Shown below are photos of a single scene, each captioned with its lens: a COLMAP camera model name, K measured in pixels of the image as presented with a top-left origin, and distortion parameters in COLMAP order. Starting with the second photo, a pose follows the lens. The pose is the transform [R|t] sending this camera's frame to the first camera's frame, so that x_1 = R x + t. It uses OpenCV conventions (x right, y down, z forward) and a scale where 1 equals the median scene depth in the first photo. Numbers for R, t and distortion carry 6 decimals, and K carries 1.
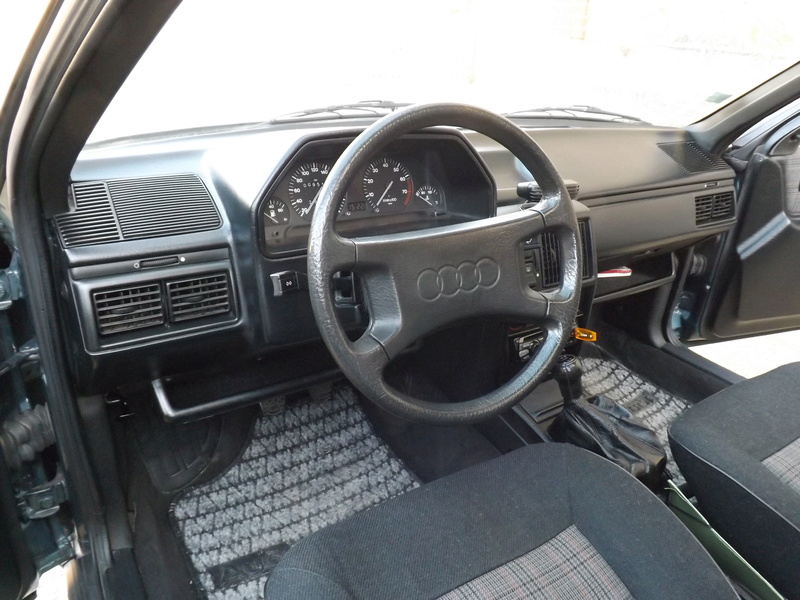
lens RADIAL K [[574.6, 0, 412.9], [0, 574.6, 296.1], [0, 0, 1]] dist [-0.061634, 0.016479]
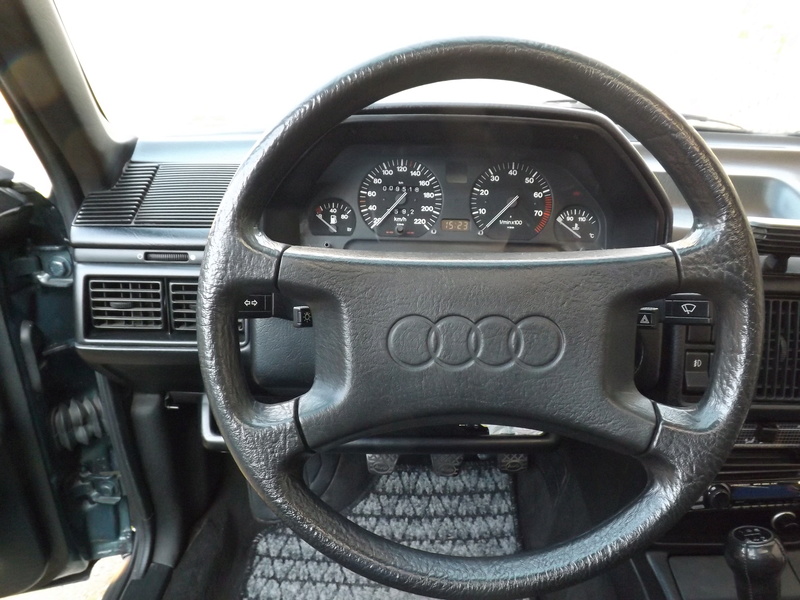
lens RADIAL K [[587.6, 0, 400.2], [0, 587.6, 321.5], [0, 0, 1]] dist [-0.055291, 0.004036]
pose [[0.841656, 0.174850, -0.510923, 0.218828], [-0.194967, 0.980703, 0.014447, -0.033099], [0.503590, 0.087454, 0.859505, 0.320888]]
